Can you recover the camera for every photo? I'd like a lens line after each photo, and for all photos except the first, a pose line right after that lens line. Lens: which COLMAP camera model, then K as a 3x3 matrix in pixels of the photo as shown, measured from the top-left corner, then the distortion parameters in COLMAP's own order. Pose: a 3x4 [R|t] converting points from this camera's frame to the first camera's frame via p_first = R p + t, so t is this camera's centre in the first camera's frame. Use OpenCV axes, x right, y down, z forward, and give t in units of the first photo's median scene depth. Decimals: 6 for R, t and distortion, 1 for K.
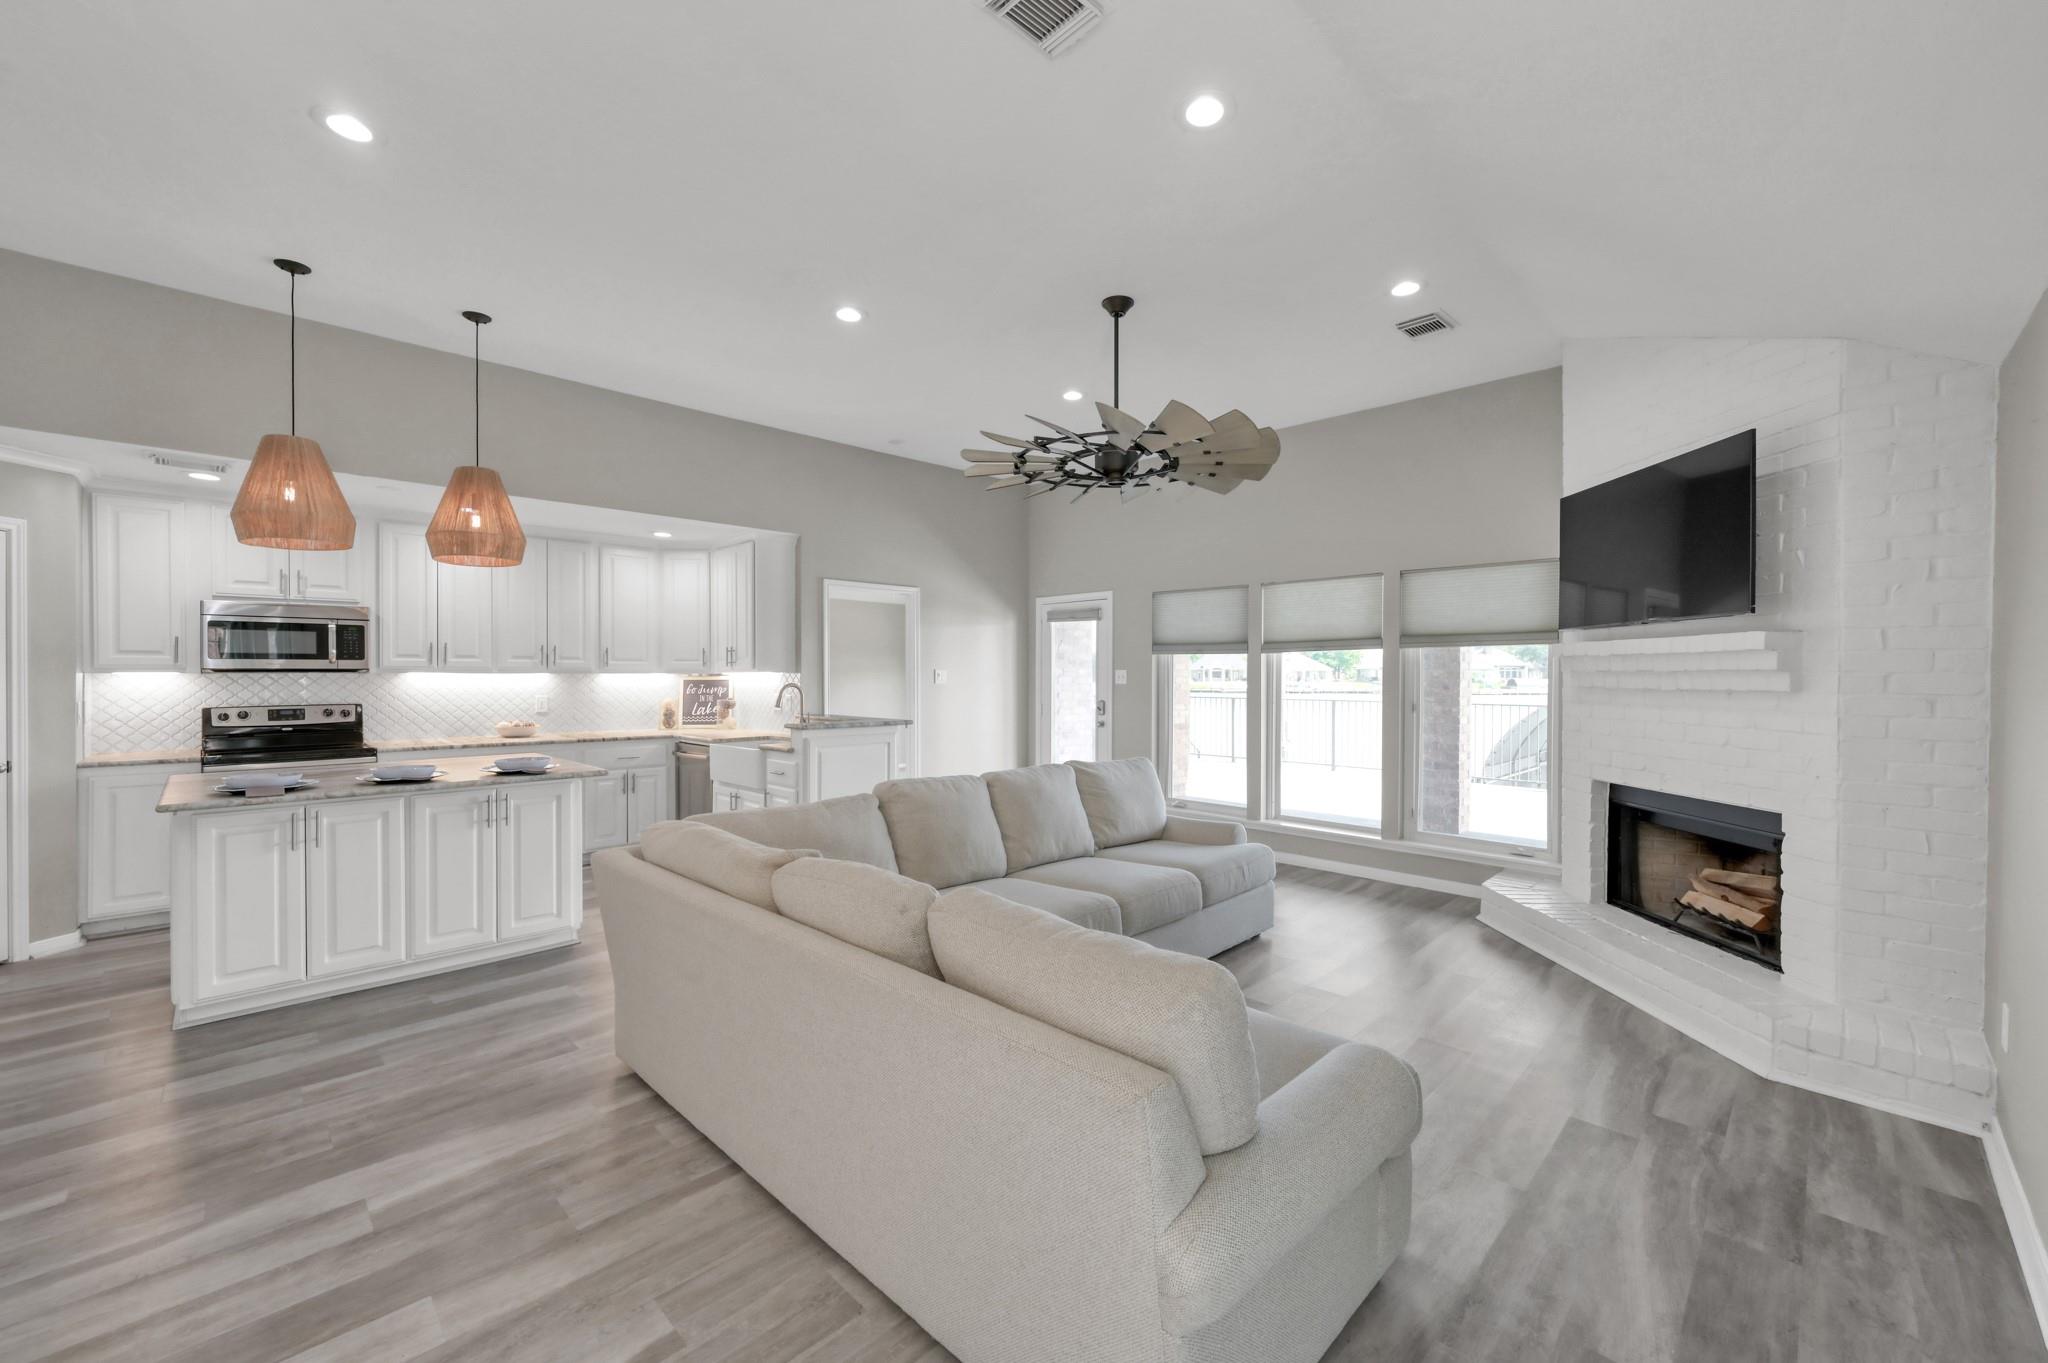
lens RADIAL K [[808.9, 0, 1024.0], [0, 808.9, 681.5], [0, 0, 1]] dist [0.001352, 0.000355]
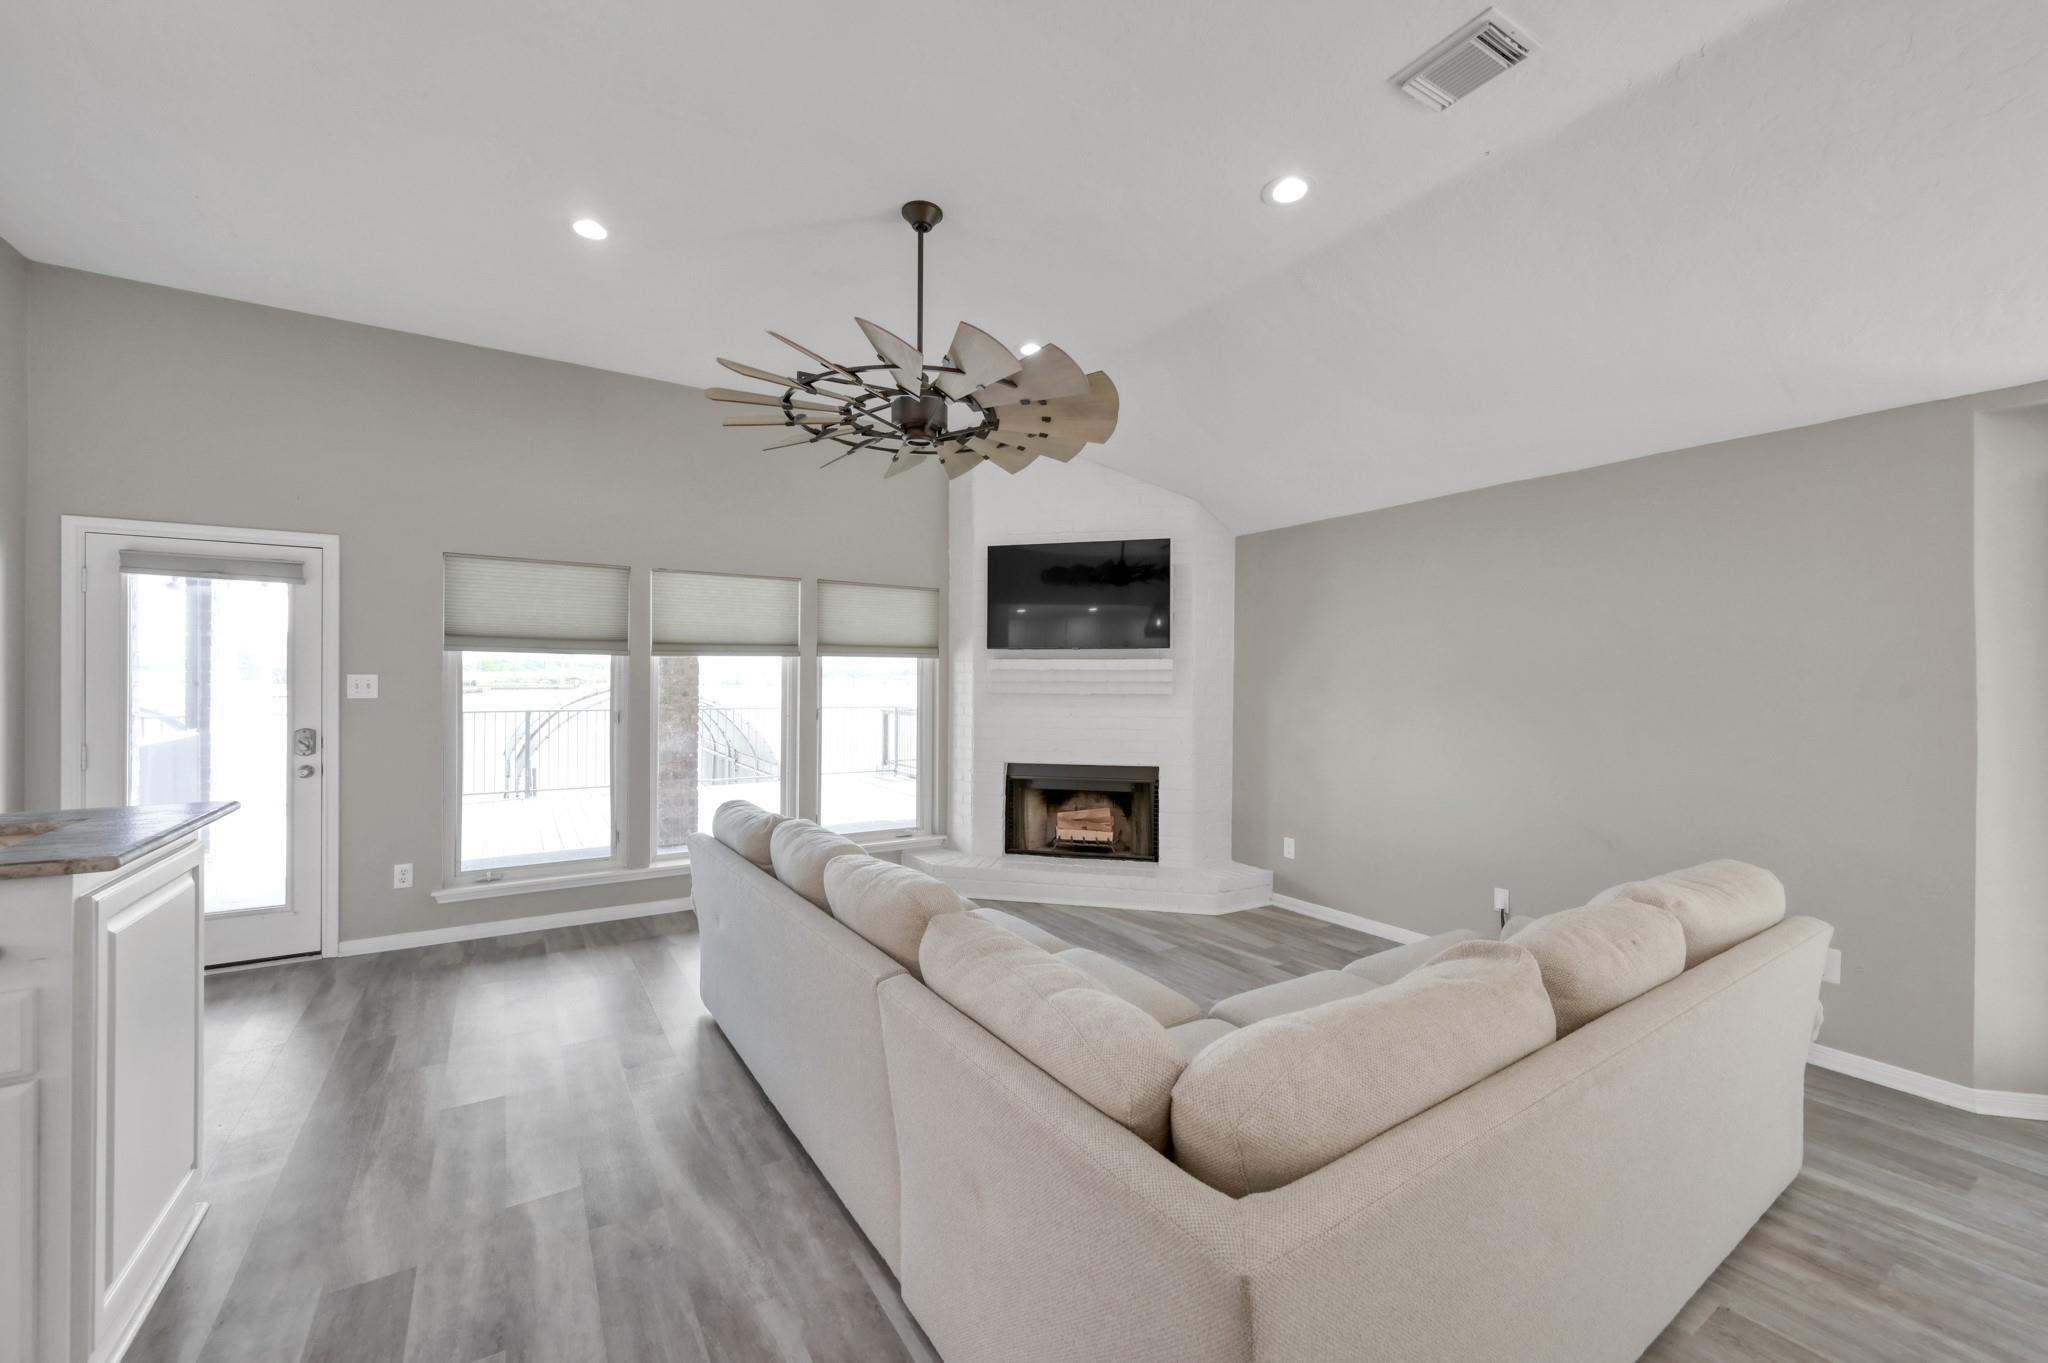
lens RADIAL K [[808.9, 0, 1024.0], [0, 808.9, 681.5], [0, 0, 1]] dist [0.001352, 0.000355]
pose [[0.211603, -0.002468, 0.977353, -0.590008], [0.003932, 0.999991, 0.001674, -0.013974], [-0.977348, 0.003488, 0.211611, 0.692900]]
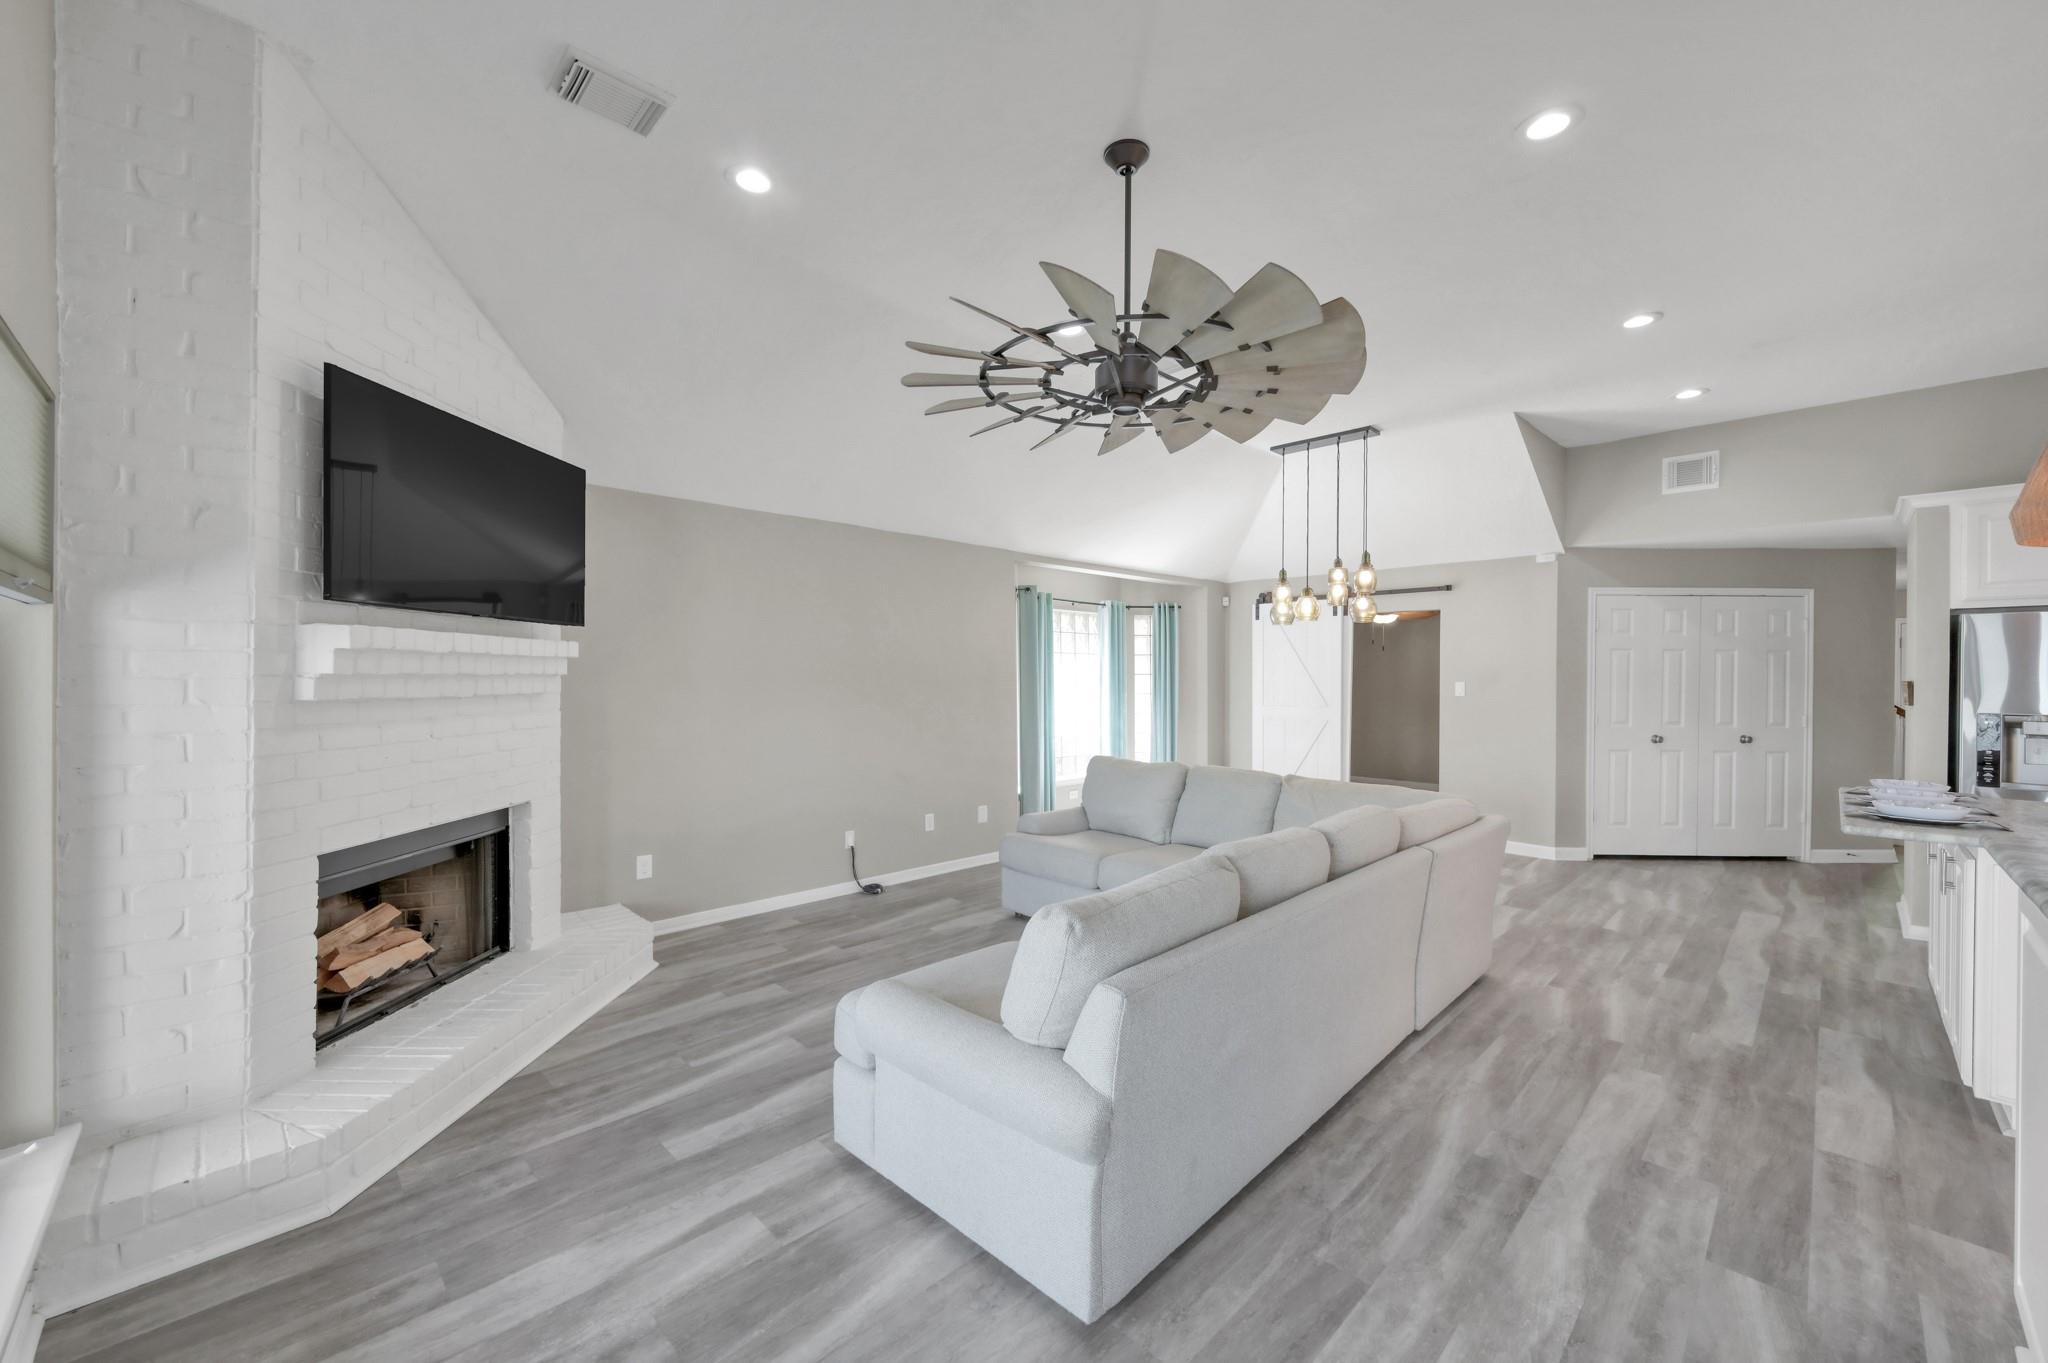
lens RADIAL K [[804.3, 0, 1025.0], [0, 804.3, 679.6], [0, 0, 1]] dist [-0.000530, 0.000143]
pose [[-0.999963, -0.008262, 0.002477, 0.185810], [-0.008234, 0.999902, 0.011366, -0.018603], [-0.002570, 0.011345, -0.999932, 1.596104]]
